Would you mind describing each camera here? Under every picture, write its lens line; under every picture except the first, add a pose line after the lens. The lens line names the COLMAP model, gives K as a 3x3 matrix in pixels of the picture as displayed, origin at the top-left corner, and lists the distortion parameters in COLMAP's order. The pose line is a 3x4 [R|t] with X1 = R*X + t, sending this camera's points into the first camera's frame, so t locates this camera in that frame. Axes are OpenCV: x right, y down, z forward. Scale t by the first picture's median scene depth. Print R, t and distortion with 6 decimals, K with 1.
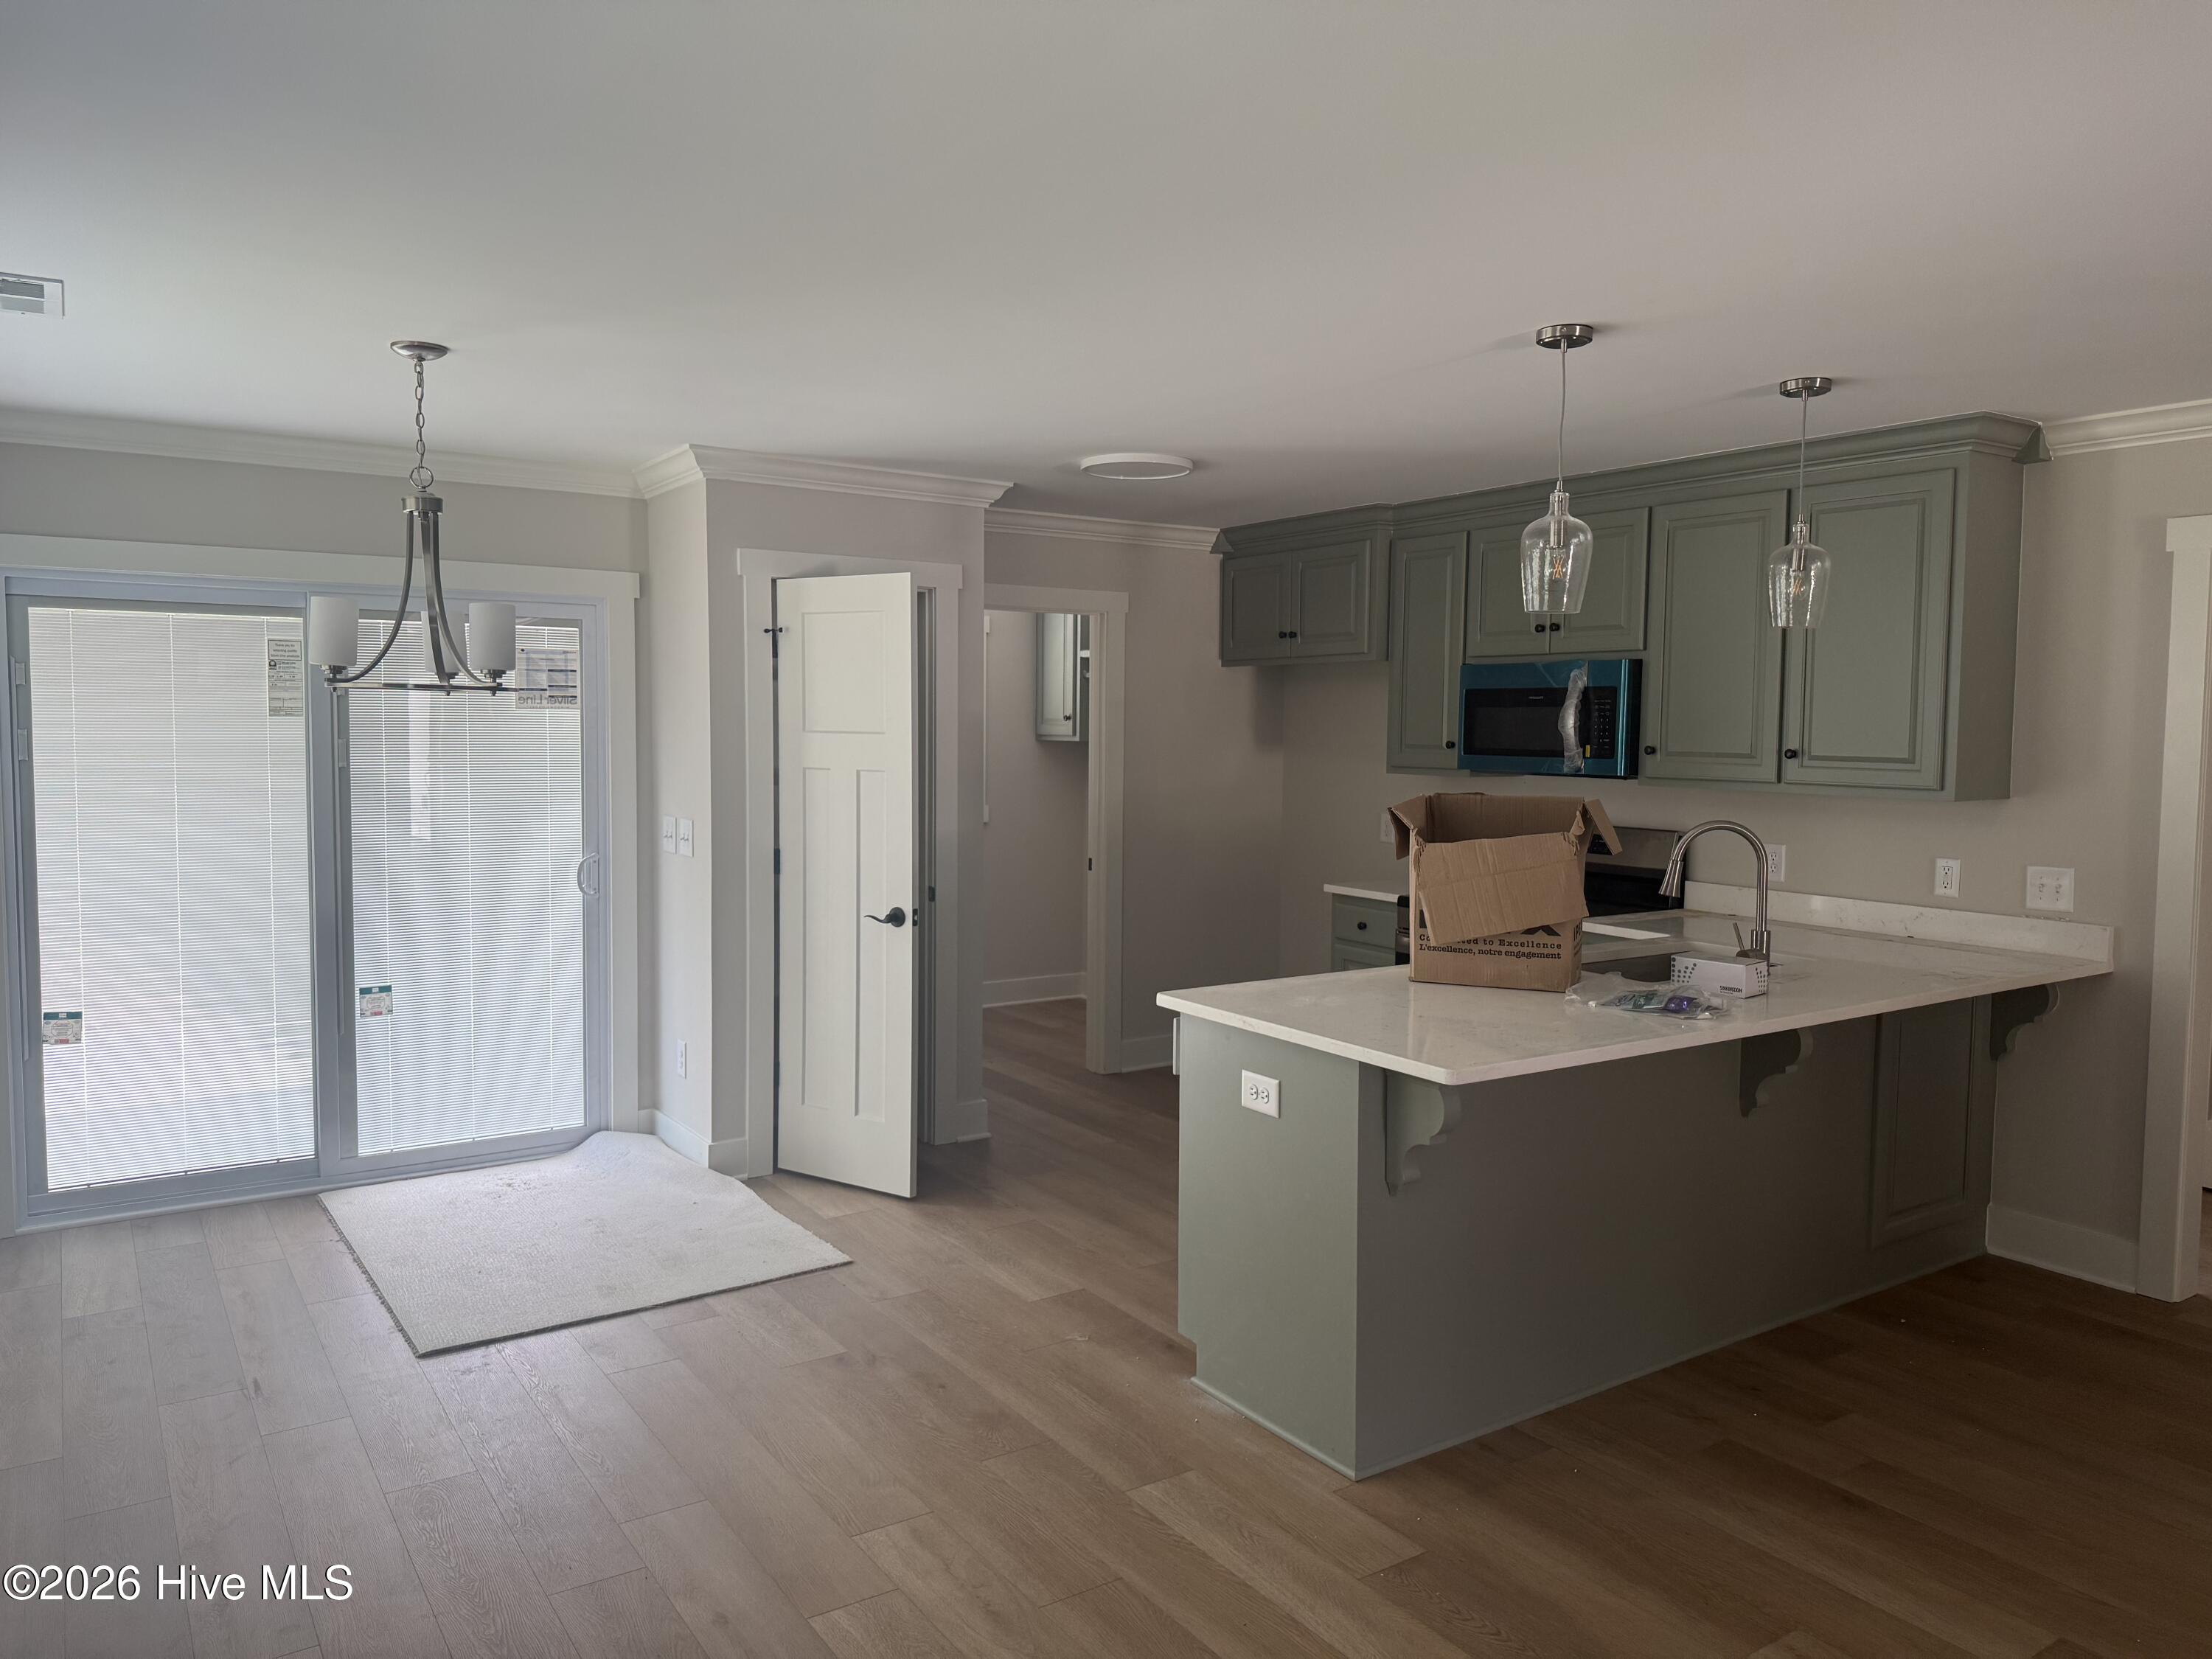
lens RADIAL K [[1548.3, 0, 1106.0], [0, 1548.3, 829.5], [0, 0, 1]] dist [0.005527, 0.000649]
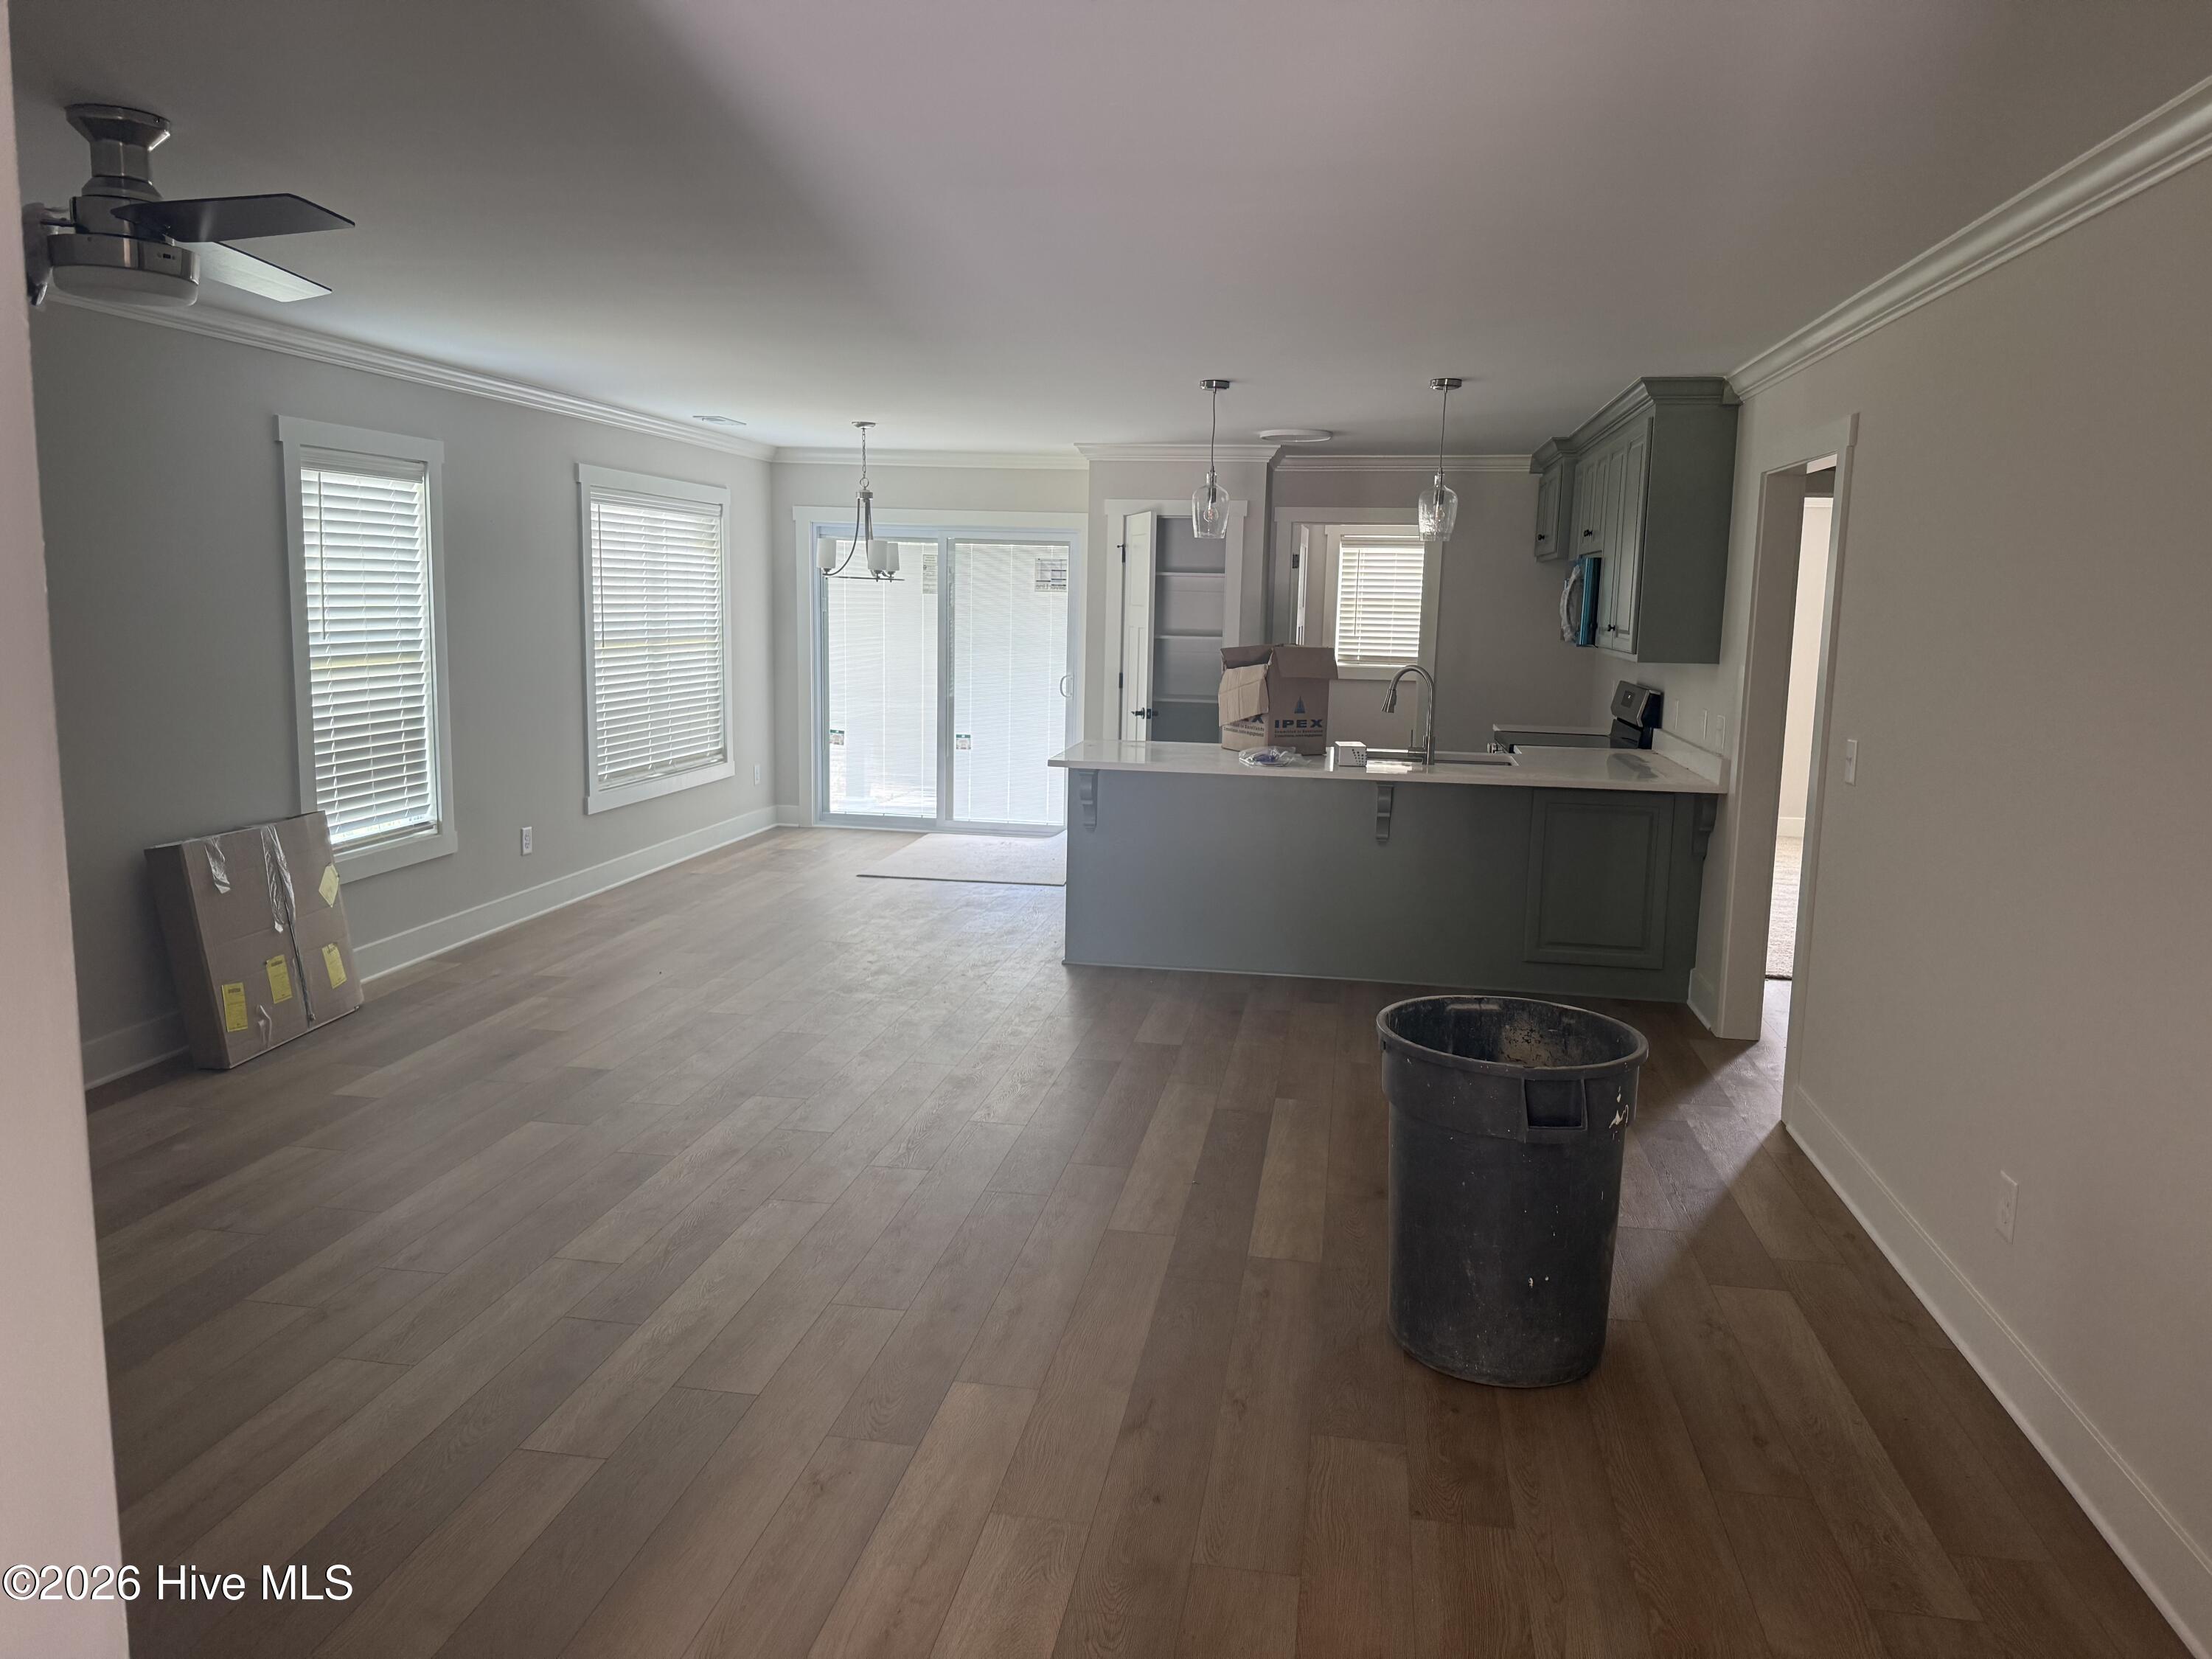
lens RADIAL K [[1563.2, 0, 1106.0], [0, 1563.2, 829.5], [0, 0, 1]] dist [0.170893, 0.000175]
pose [[0.717128, 0.108698, -0.688413, 1.052141], [-0.065248, 0.993896, 0.088963, 0.033396], [0.693881, -0.018880, 0.719842, -0.305766]]
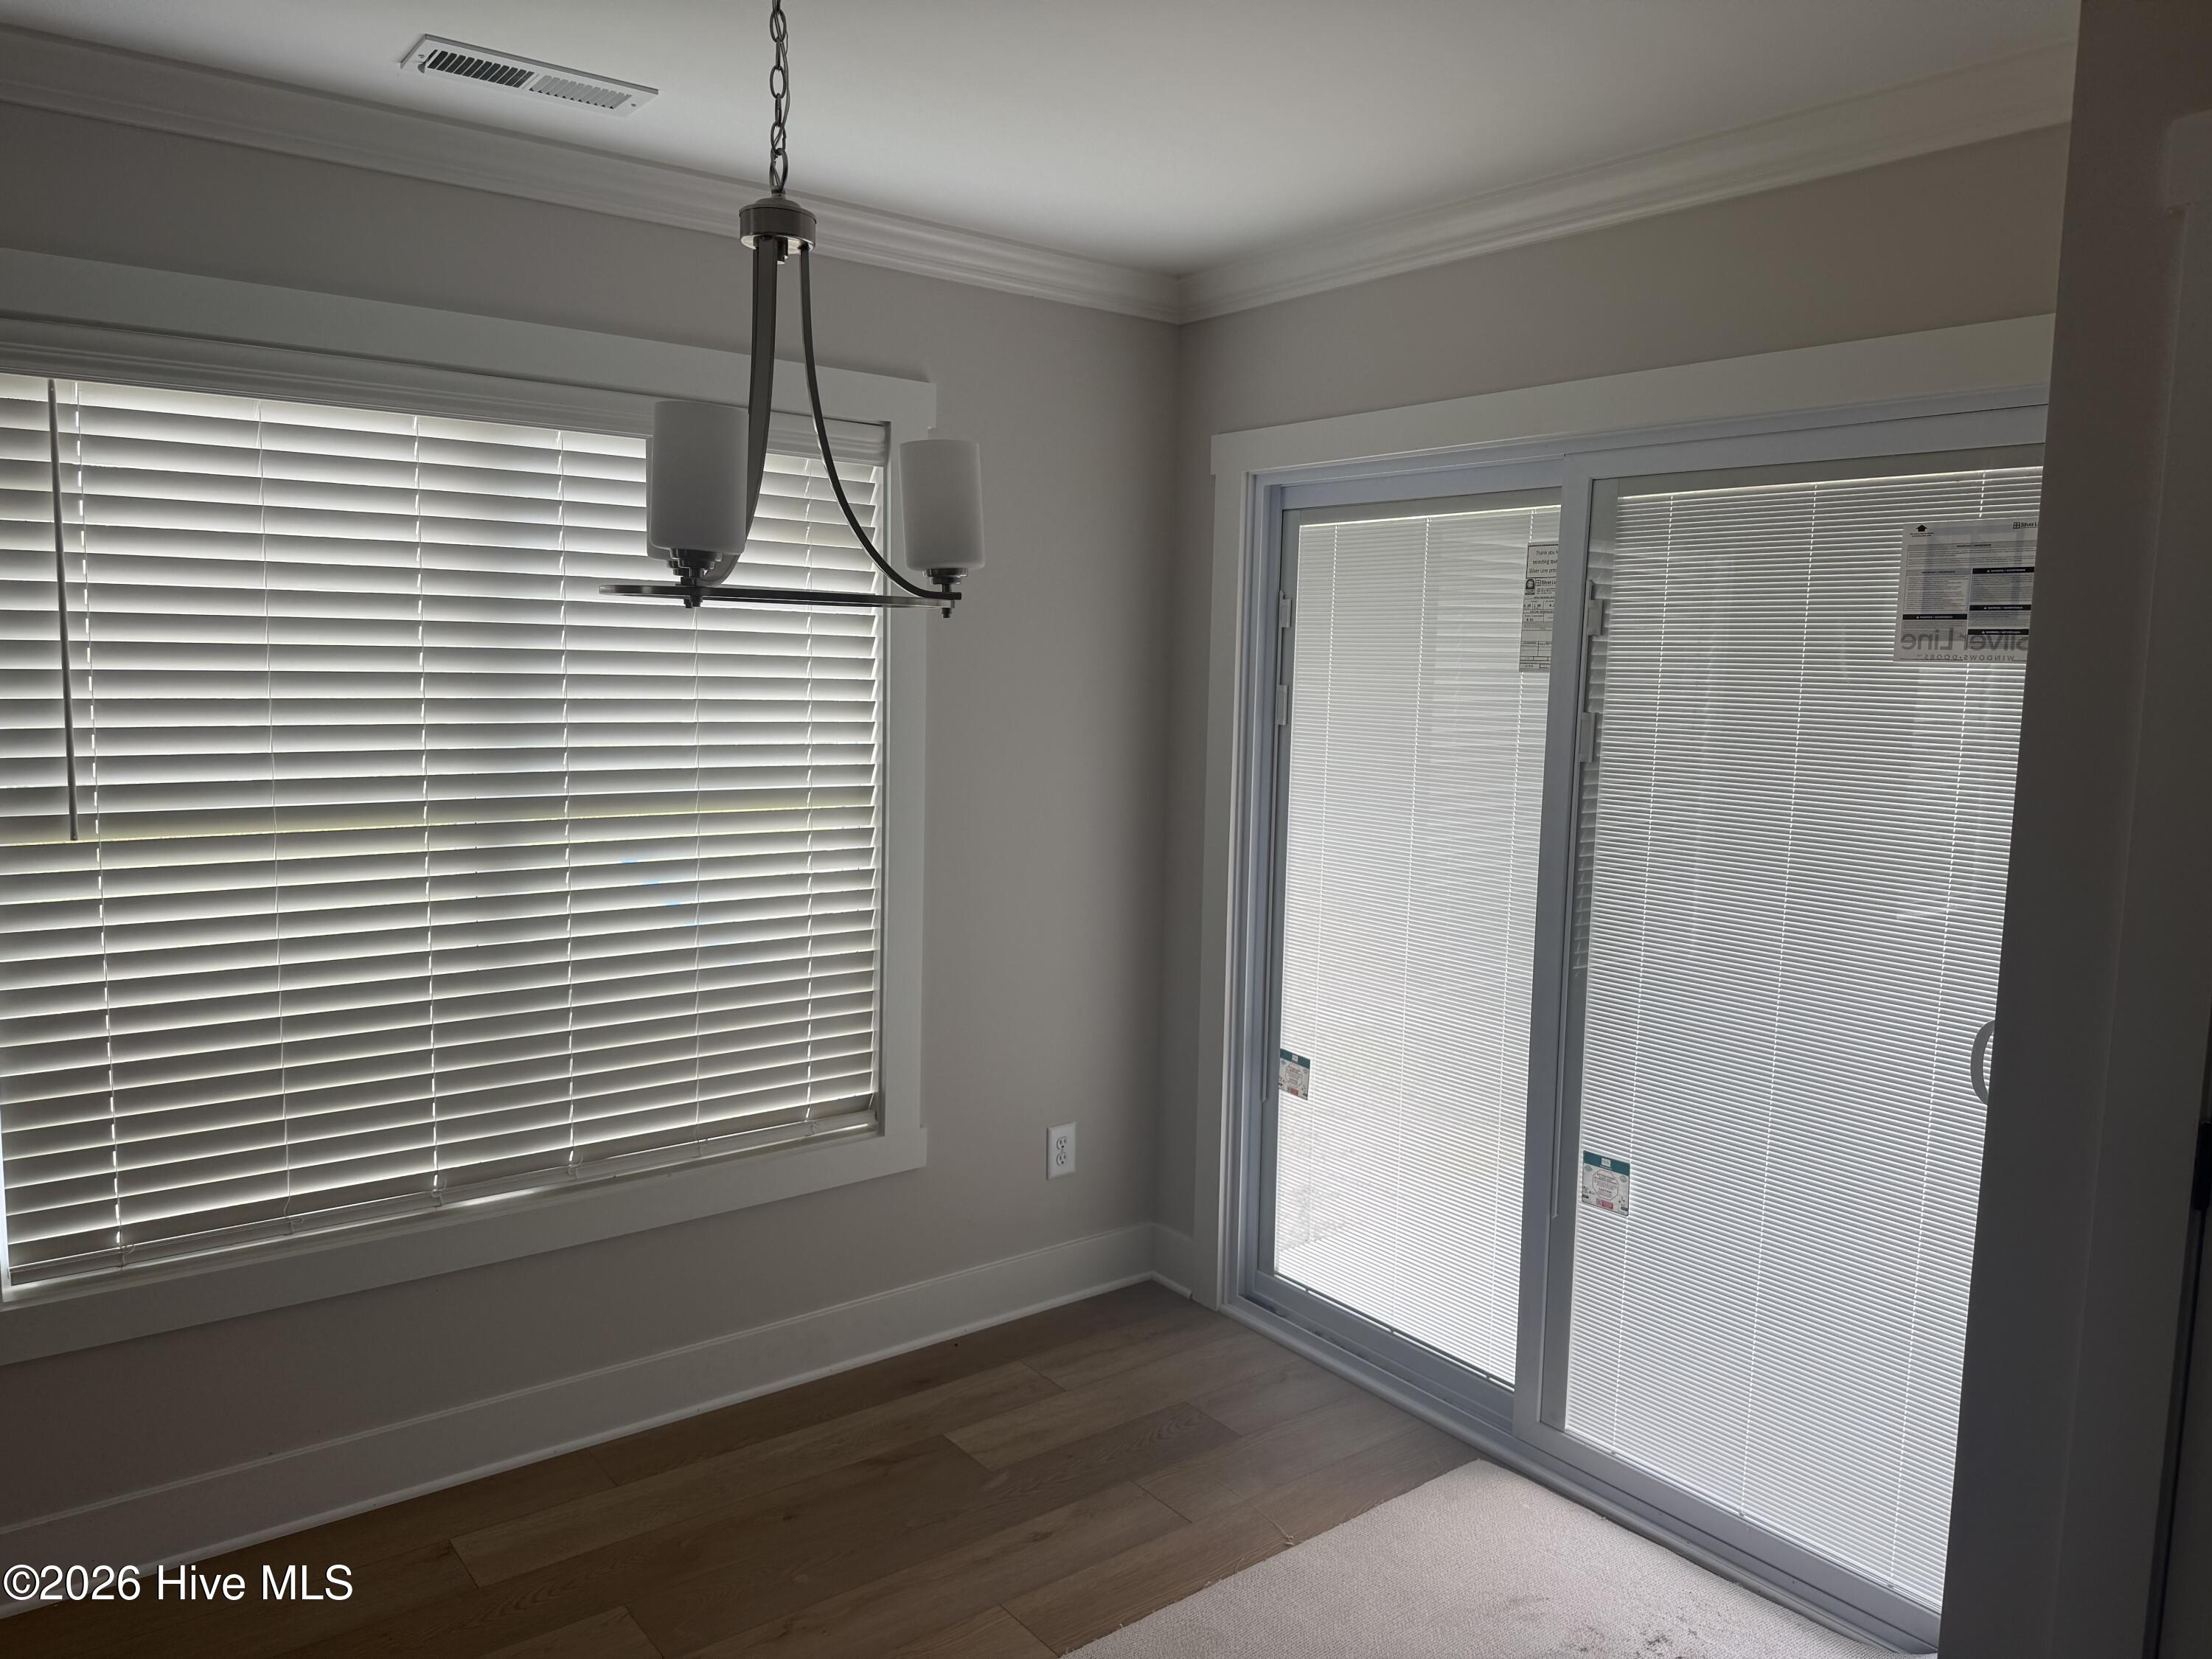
lens RADIAL K [[1548.3, 0, 1106.0], [0, 1548.3, 829.5], [0, 0, 1]] dist [0.005527, 0.000649]
pose [[0.056799, 0.105768, -0.992767, 0.062203], [-0.092445, 0.990658, 0.100254, -0.056410], [0.994096, 0.086082, 0.066046, 0.789611]]
